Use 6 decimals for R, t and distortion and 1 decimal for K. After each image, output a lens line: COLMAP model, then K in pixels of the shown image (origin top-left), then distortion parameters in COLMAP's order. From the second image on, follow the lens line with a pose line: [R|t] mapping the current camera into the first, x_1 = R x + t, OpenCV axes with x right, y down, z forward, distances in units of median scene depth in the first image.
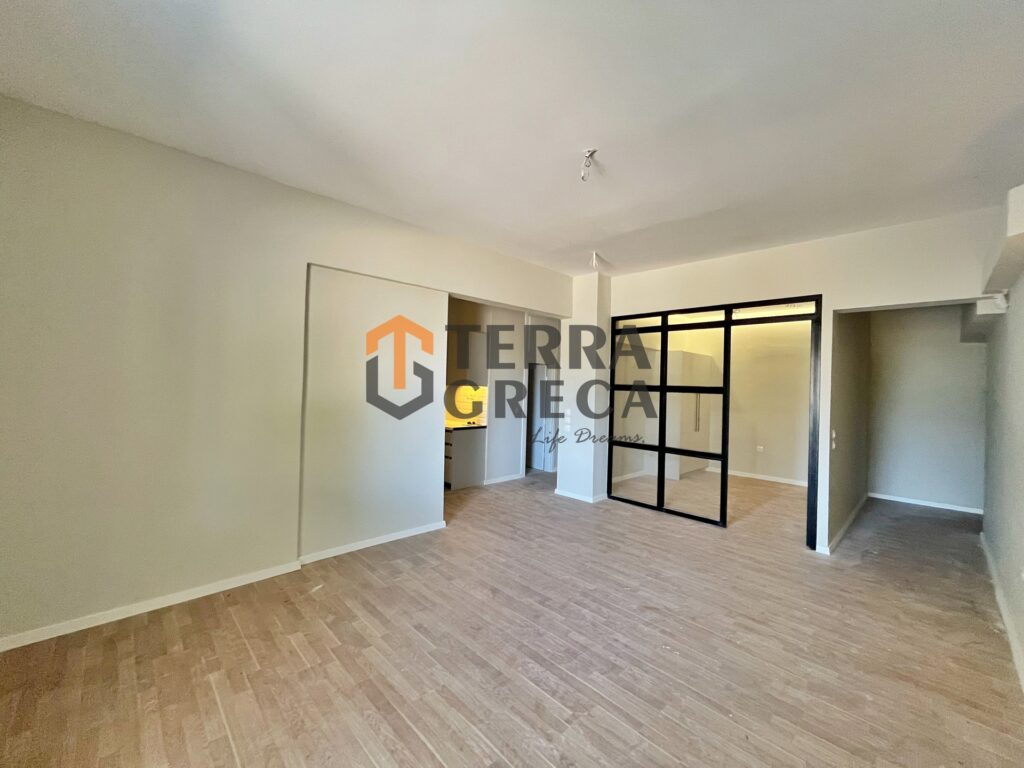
lens RADIAL K [[414.7, 0, 521.7], [0, 414.7, 380.7], [0, 0, 1]] dist [-0.000064, -0.000525]
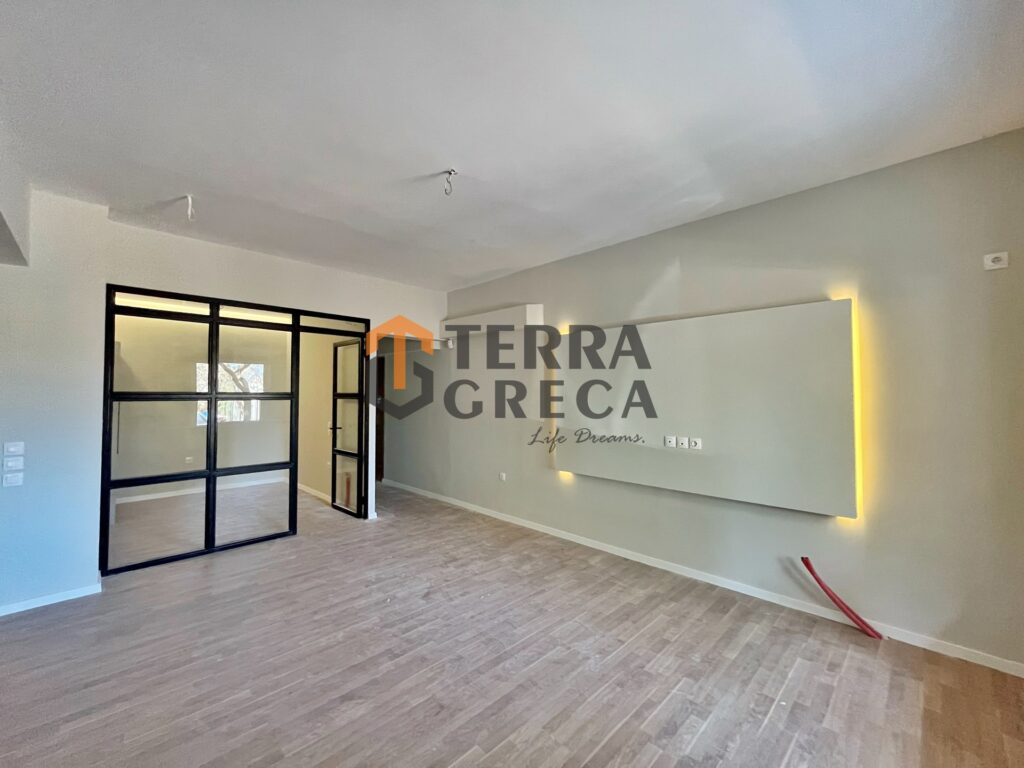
lens RADIAL K [[416.1, 0, 509.8], [0, 416.1, 384.2], [0, 0, 1]] dist [-0.001411, -0.000259]
pose [[0.007351, -0.002833, 0.999969, -0.724416], [-0.008196, 0.999962, 0.002893, -0.017643], [-0.999939, -0.008217, 0.007327, 0.702126]]
